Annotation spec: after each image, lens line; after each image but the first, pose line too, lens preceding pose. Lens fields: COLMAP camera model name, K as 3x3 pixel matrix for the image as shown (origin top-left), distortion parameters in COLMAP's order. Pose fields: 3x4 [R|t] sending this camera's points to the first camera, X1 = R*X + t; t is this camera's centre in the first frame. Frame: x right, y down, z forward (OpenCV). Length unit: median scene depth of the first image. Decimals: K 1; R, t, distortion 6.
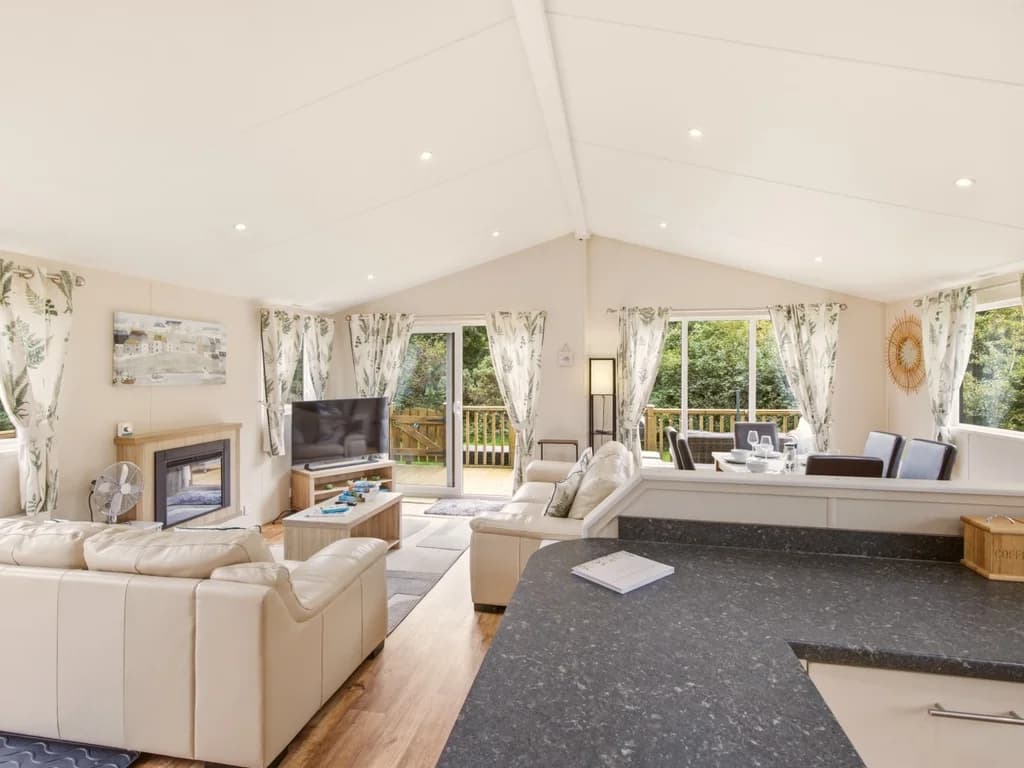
lens RADIAL K [[527.1, 0, 509.6], [0, 527.1, 370.3], [0, 0, 1]] dist [-0.003234, -0.001941]
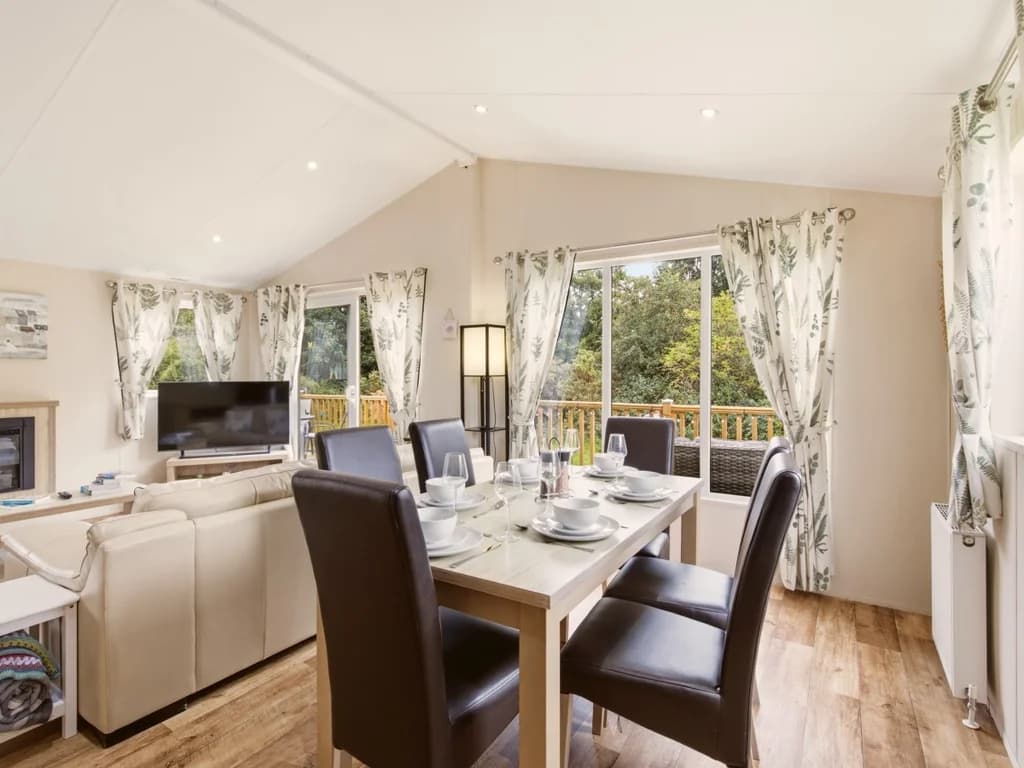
lens RADIAL K [[527.1, 0, 509.6], [0, 527.1, 370.3], [0, 0, 1]] dist [-0.003234, -0.001941]
pose [[0.934705, -0.002335, -0.355417, 0.495127], [0.000067, 0.999980, -0.006392, 0.045196], [0.355424, 0.005951, 0.934686, 0.361379]]
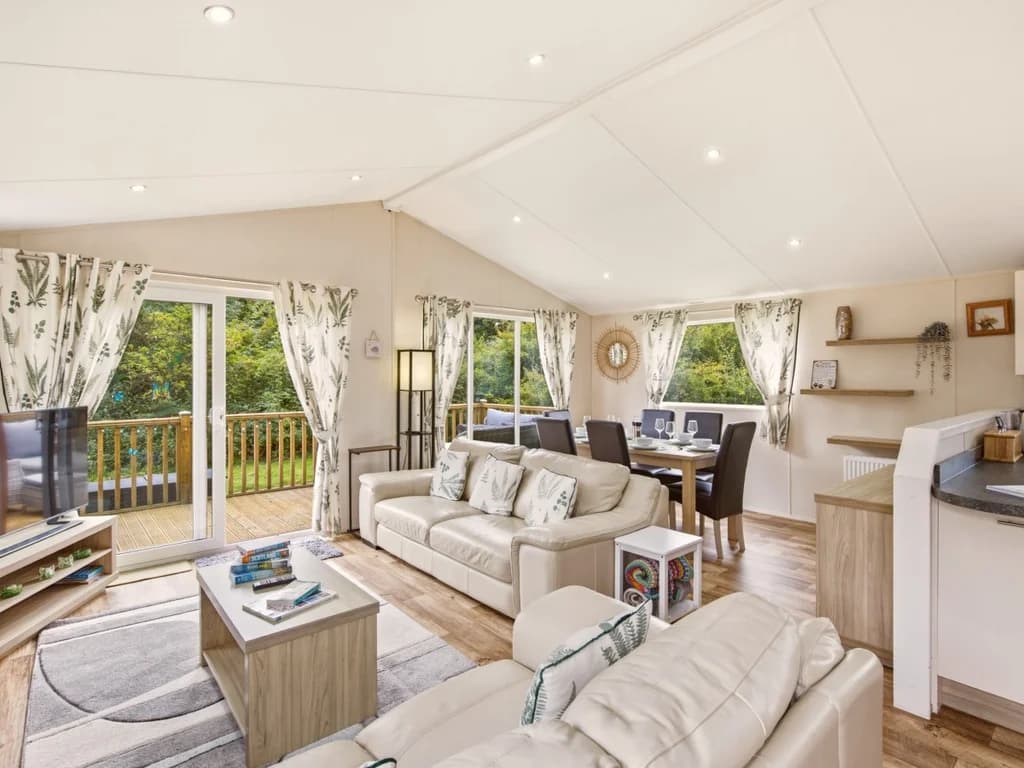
lens RADIAL K [[527.1, 0, 509.6], [0, 527.1, 370.3], [0, 0, 1]] dist [-0.003234, -0.001941]
pose [[0.616994, 0.007116, 0.786936, -0.458935], [0.002302, 0.999939, -0.010847, 0.023145], [-0.786964, 0.008504, 0.616940, 0.342925]]
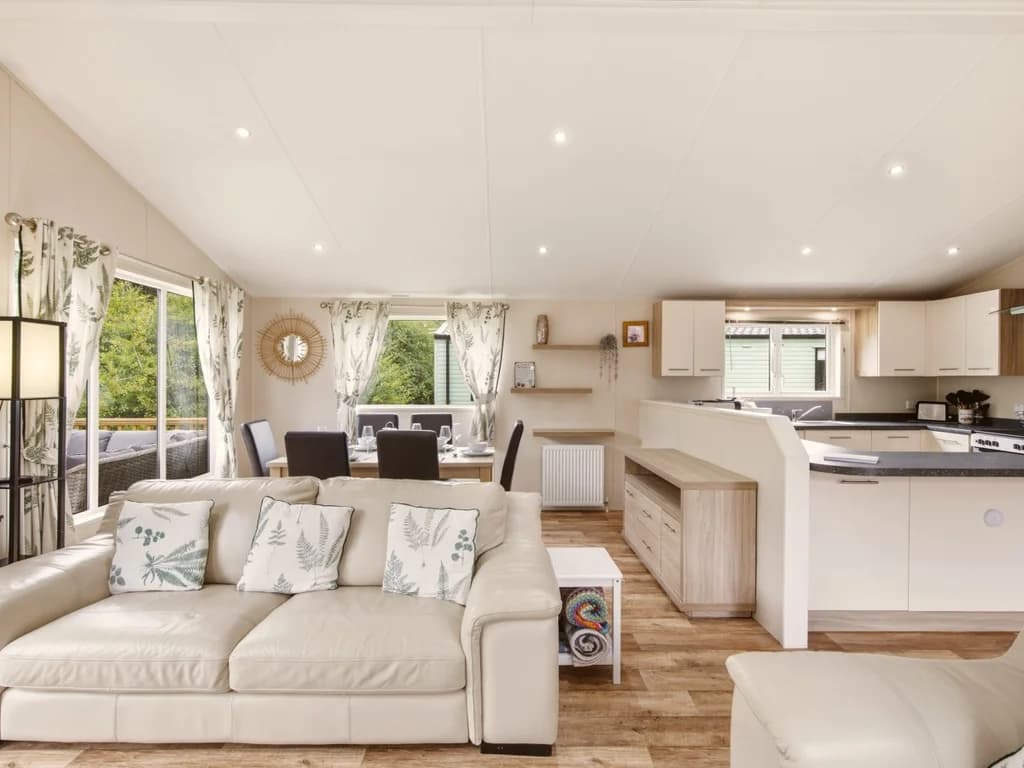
lens RADIAL K [[520.1, 0, 503.5], [0, 520.1, 379.8], [0, 0, 1]] dist [-0.001885, -0.000264]
pose [[-0.198093, -0.003026, 0.980179, -0.373673], [-0.002711, 0.999993, 0.002539, 0.028953], [-0.980180, -0.002154, -0.198100, 0.718232]]
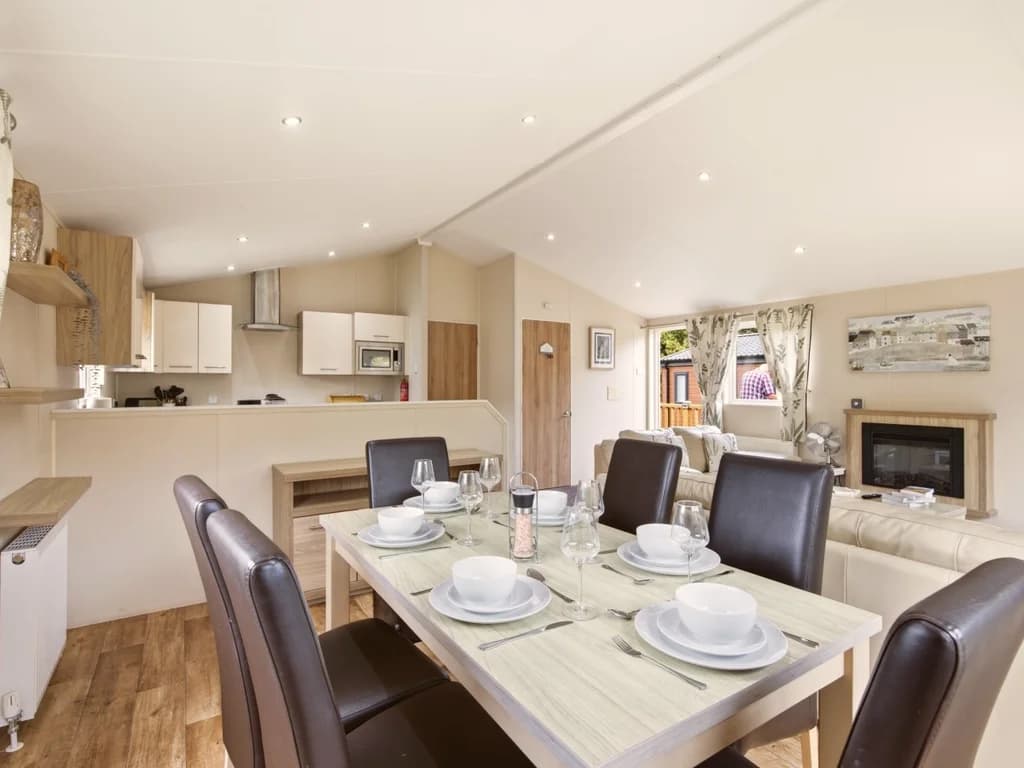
lens RADIAL K [[520.1, 0, 503.5], [0, 520.1, 379.8], [0, 0, 1]] dist [-0.001885, -0.000264]
pose [[-0.731628, -0.007839, -0.681659, 0.600729], [-0.001356, 0.999949, -0.010043, 0.044883], [0.681703, -0.006423, -0.731601, 0.943716]]
